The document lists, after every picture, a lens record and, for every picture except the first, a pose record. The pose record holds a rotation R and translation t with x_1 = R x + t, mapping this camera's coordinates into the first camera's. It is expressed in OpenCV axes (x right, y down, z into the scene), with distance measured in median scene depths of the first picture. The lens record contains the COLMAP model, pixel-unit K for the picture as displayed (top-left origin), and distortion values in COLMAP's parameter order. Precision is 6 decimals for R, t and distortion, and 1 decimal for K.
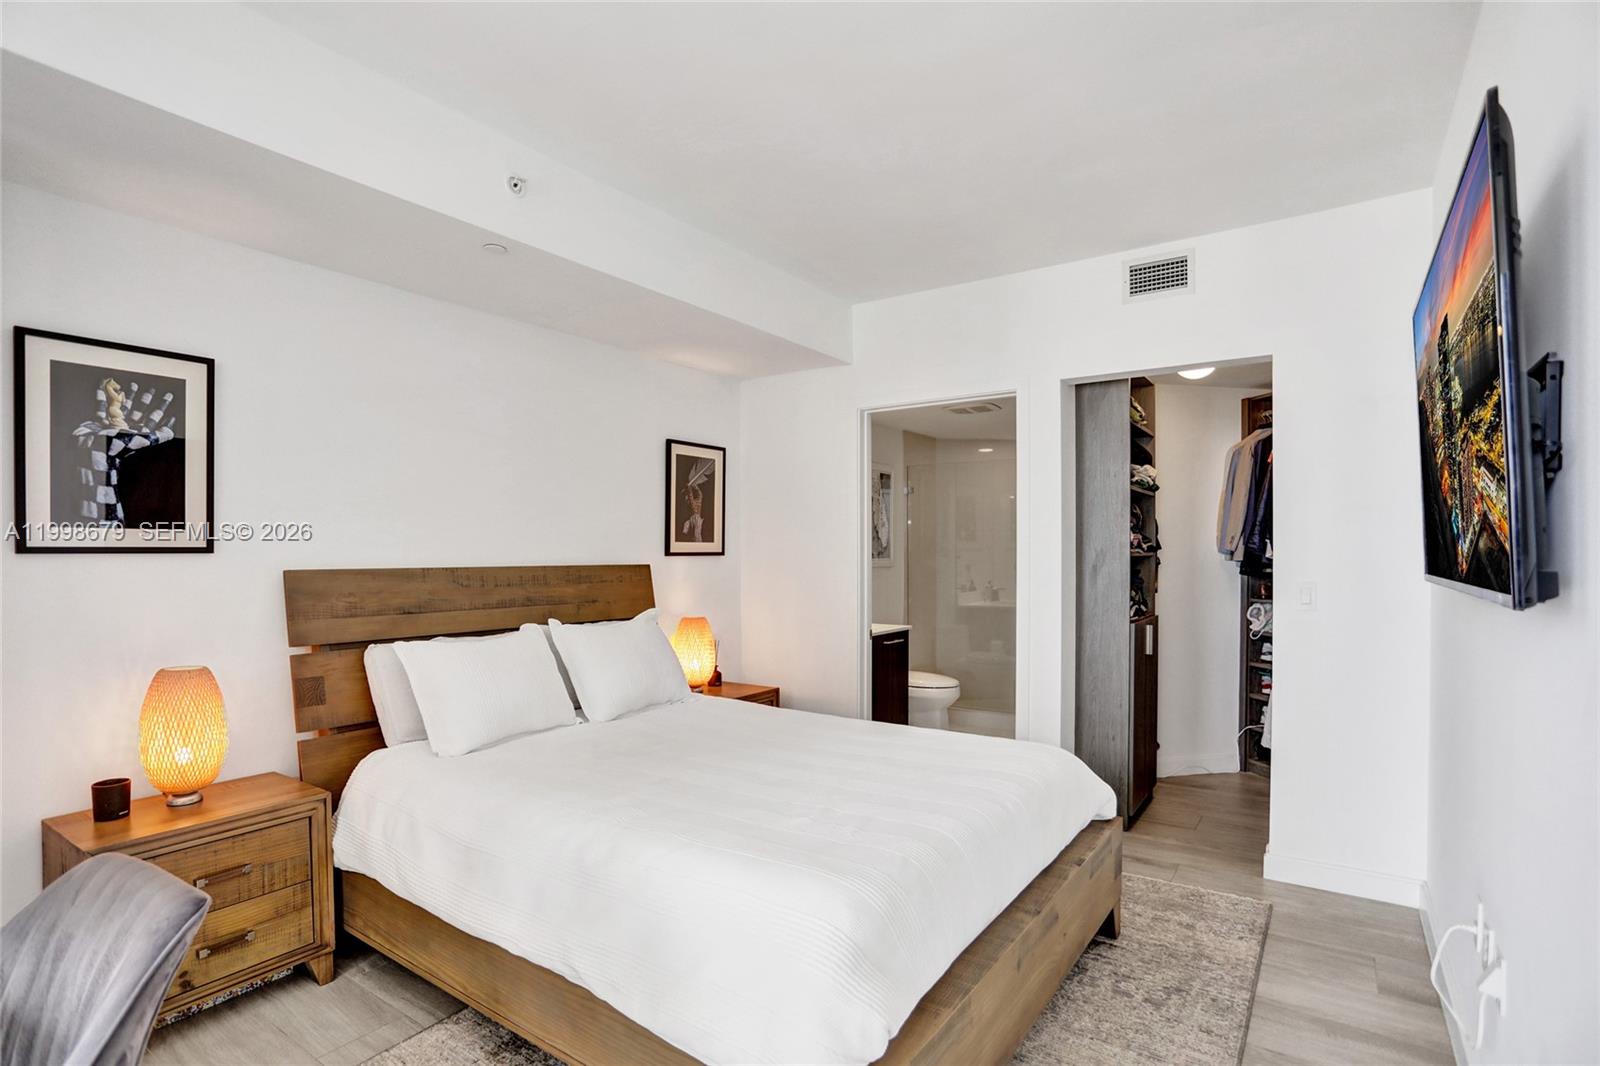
lens RADIAL K [[781.2, 0, 798.0], [0, 781.2, 542.9], [0, 0, 1]] dist [-0.065622, 0.025611]
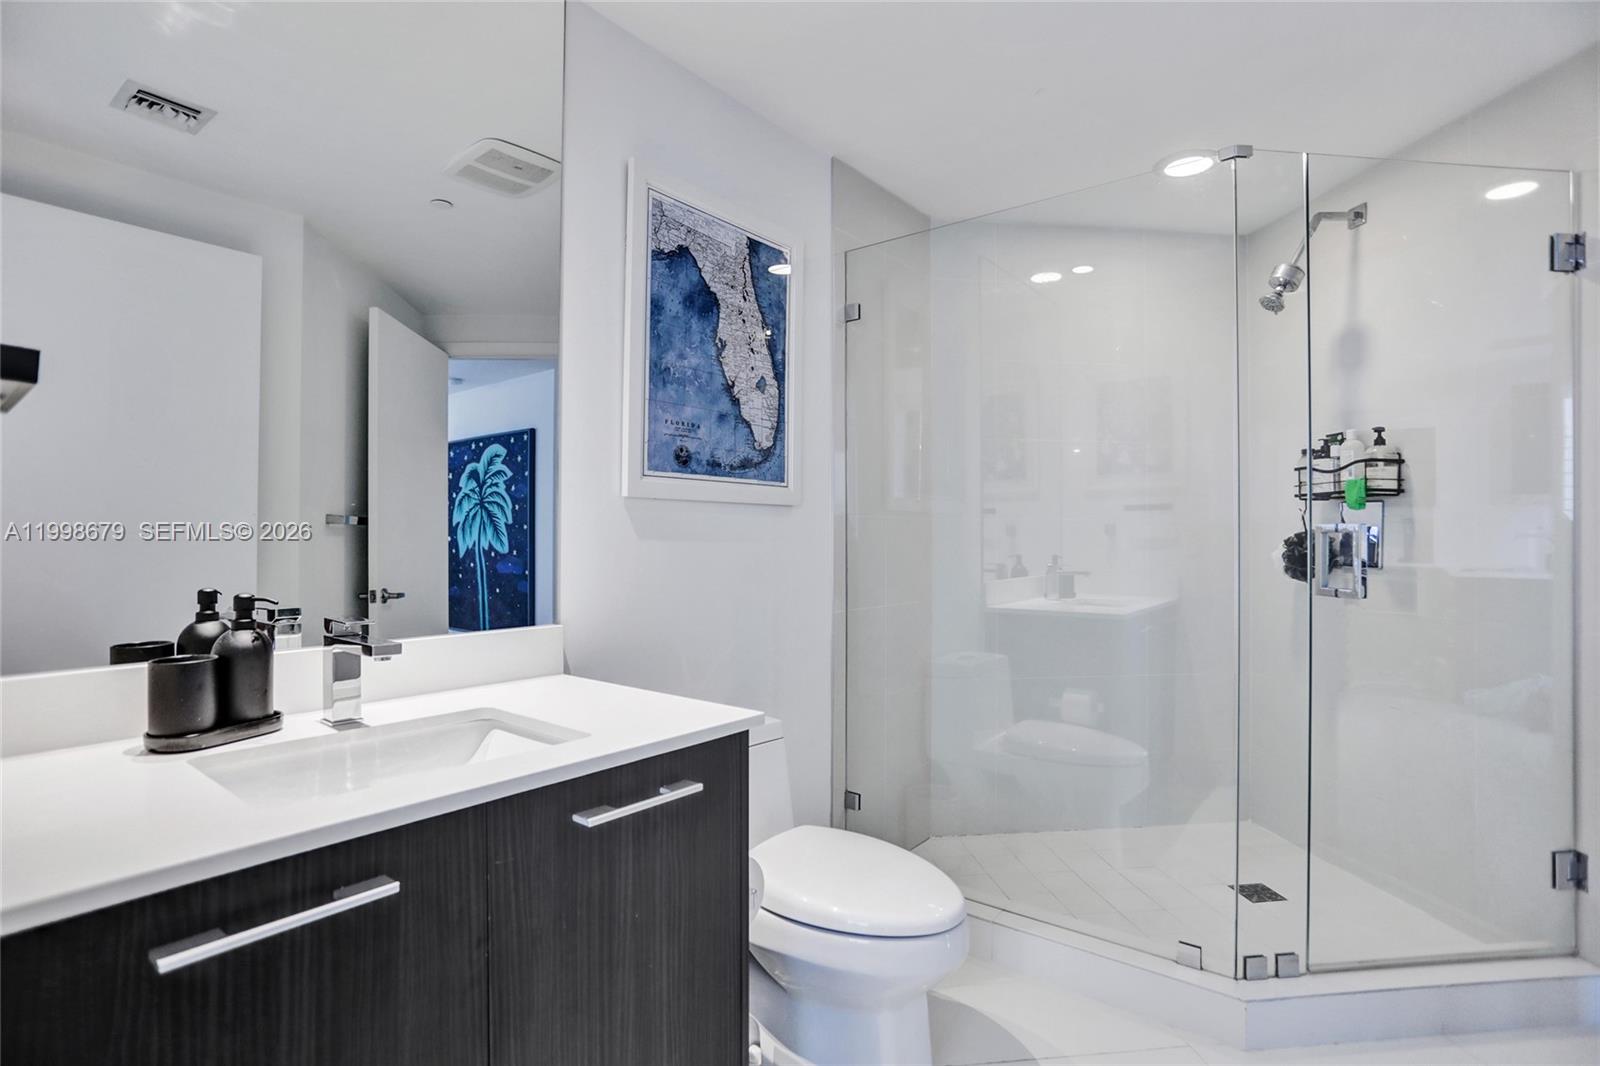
lens RADIAL K [[781.2, 0, 798.0], [0, 781.2, 542.9], [0, 0, 1]] dist [-0.065622, 0.025611]
pose [[0.997797, -0.009086, -0.065711, 0.269047], [0.009213, 0.999956, 0.001623, 0.086799], [0.065693, -0.002225, 0.997837, 1.155625]]
